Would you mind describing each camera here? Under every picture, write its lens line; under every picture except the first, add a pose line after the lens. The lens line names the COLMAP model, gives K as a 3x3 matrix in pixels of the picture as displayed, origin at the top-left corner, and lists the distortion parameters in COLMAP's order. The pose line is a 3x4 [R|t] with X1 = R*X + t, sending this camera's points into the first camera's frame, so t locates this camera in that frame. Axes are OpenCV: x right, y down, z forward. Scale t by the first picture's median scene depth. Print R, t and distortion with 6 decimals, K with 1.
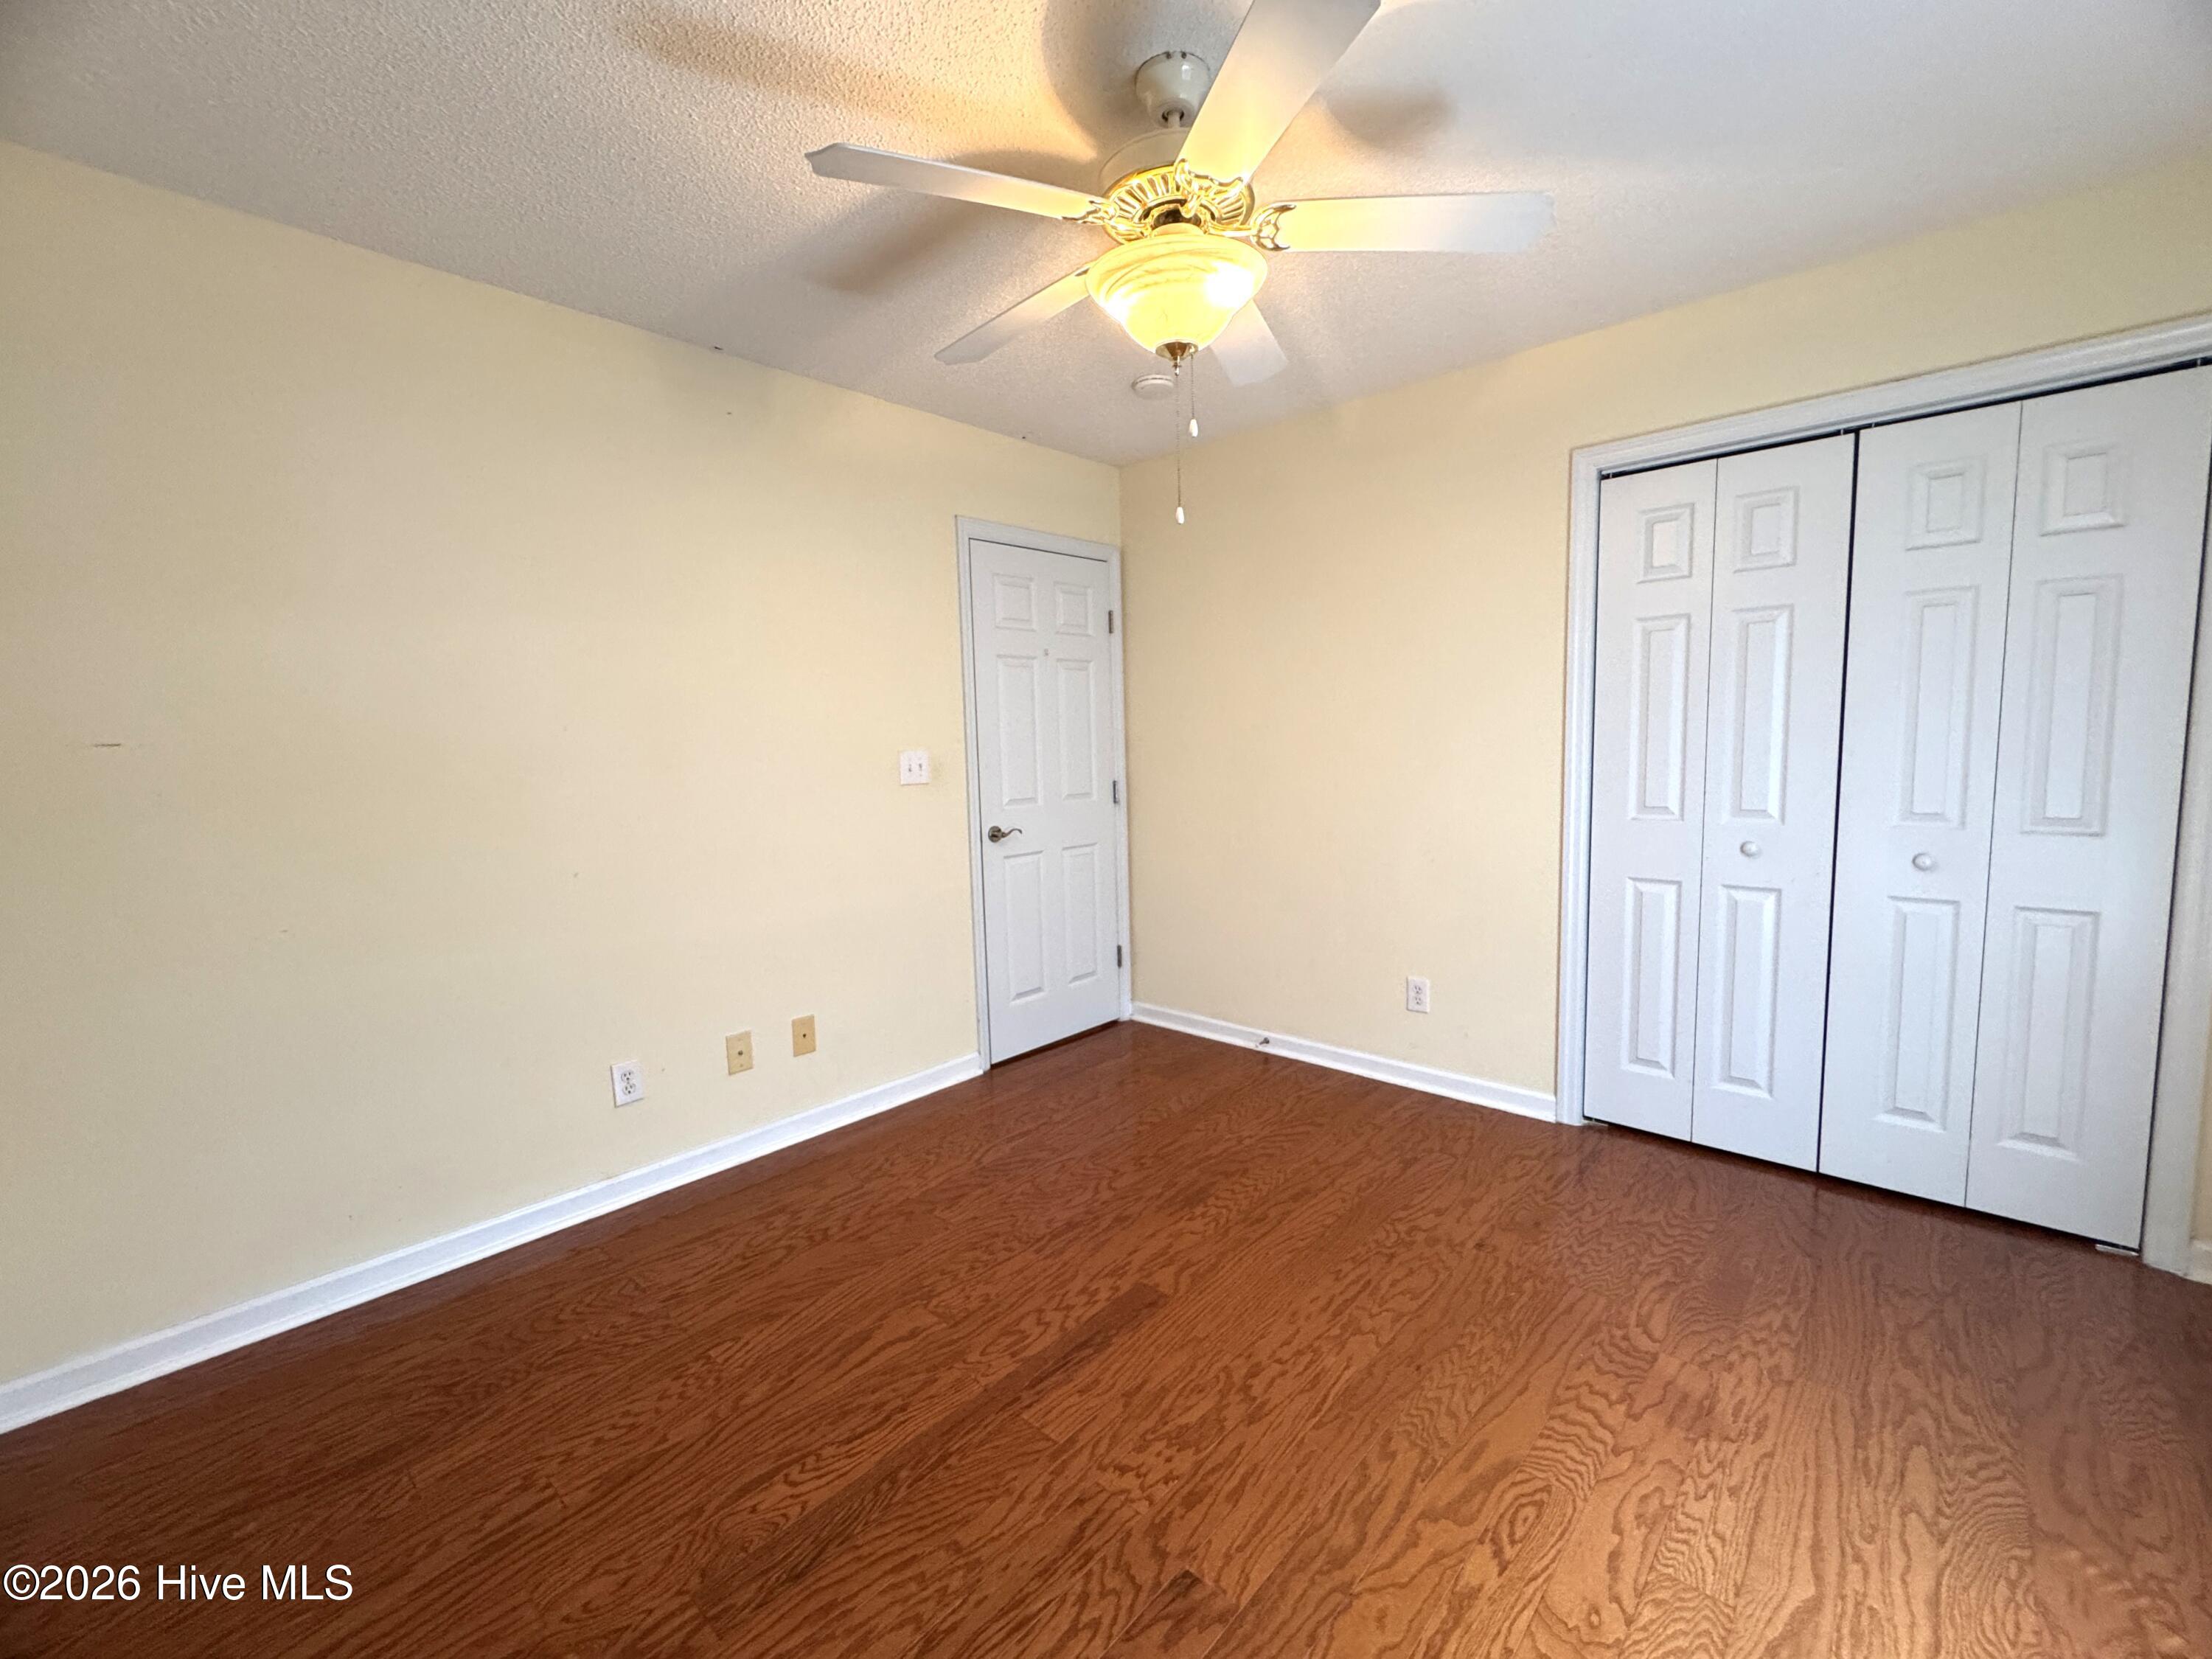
lens RADIAL K [[917.0, 0, 1102.7], [0, 917.0, 827.8], [0, 0, 1]] dist [-0.001609, -0.000030]
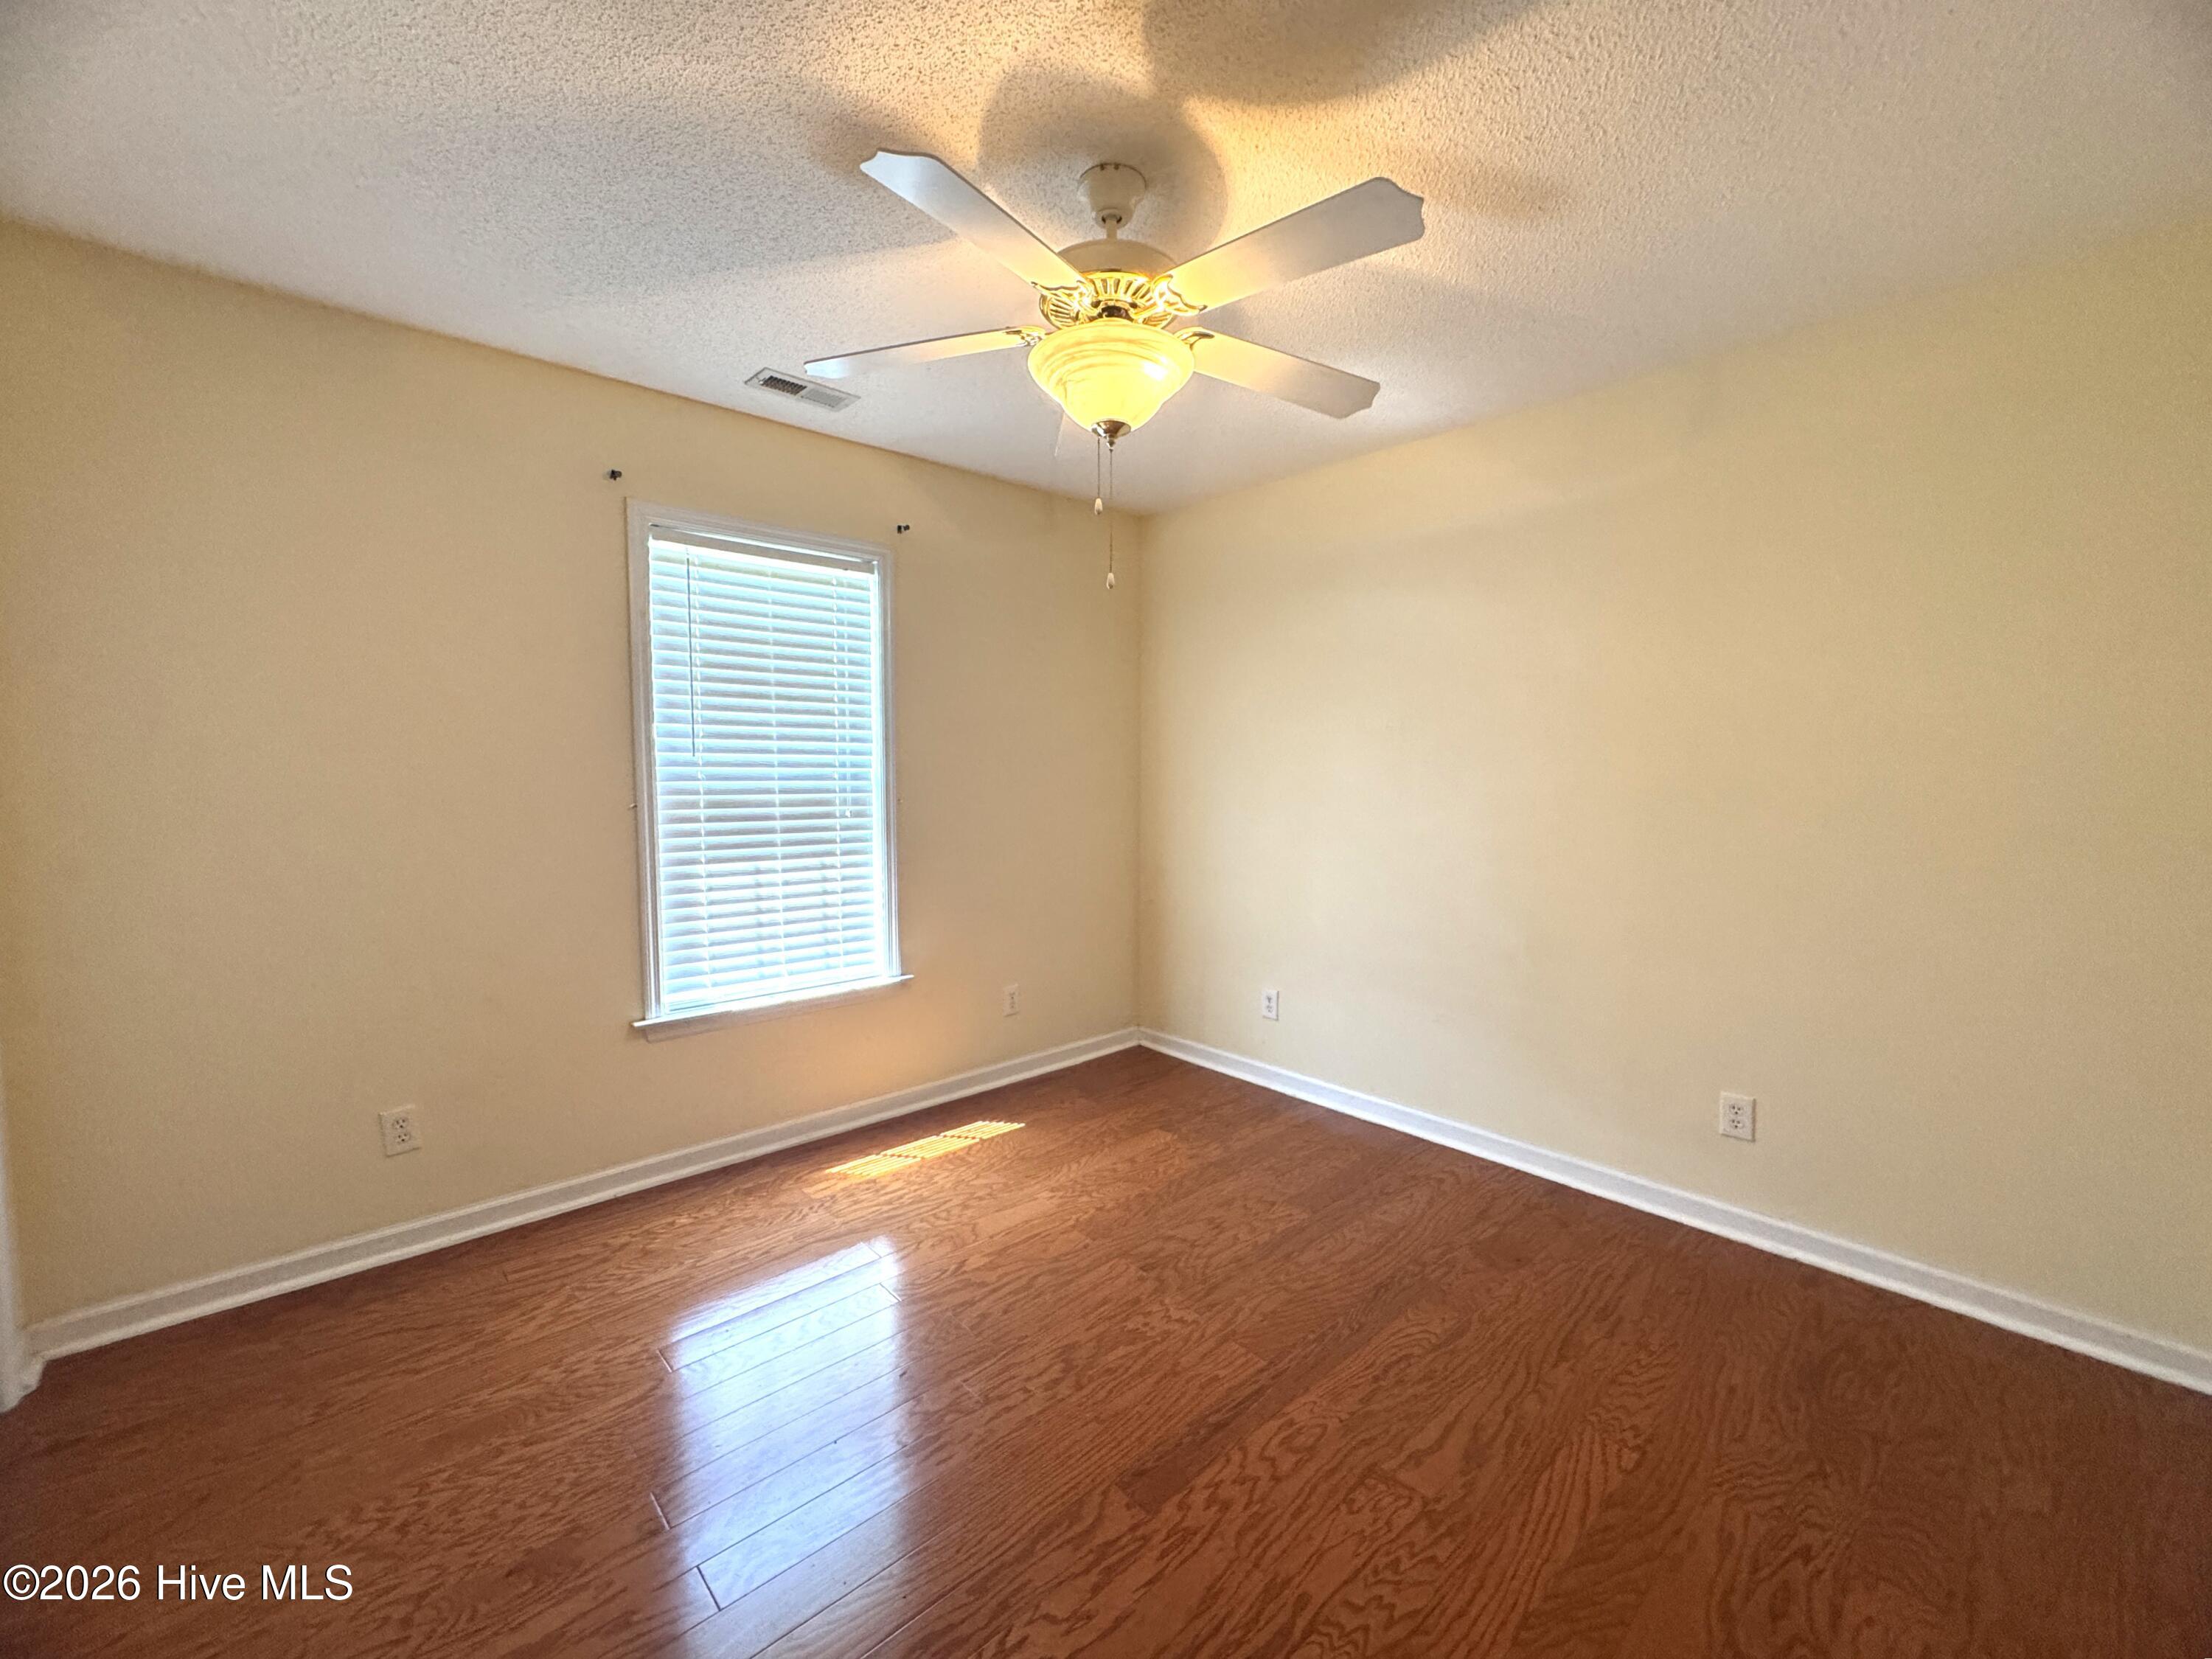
lens RADIAL K [[917.0, 0, 1102.7], [0, 917.0, 827.8], [0, 0, 1]] dist [-0.001609, -0.000030]
pose [[-0.995864, 0.017990, 0.089057, 0.002976], [0.032838, 0.985208, 0.168185, -0.221058], [-0.084714, 0.170414, -0.981724, 1.965022]]
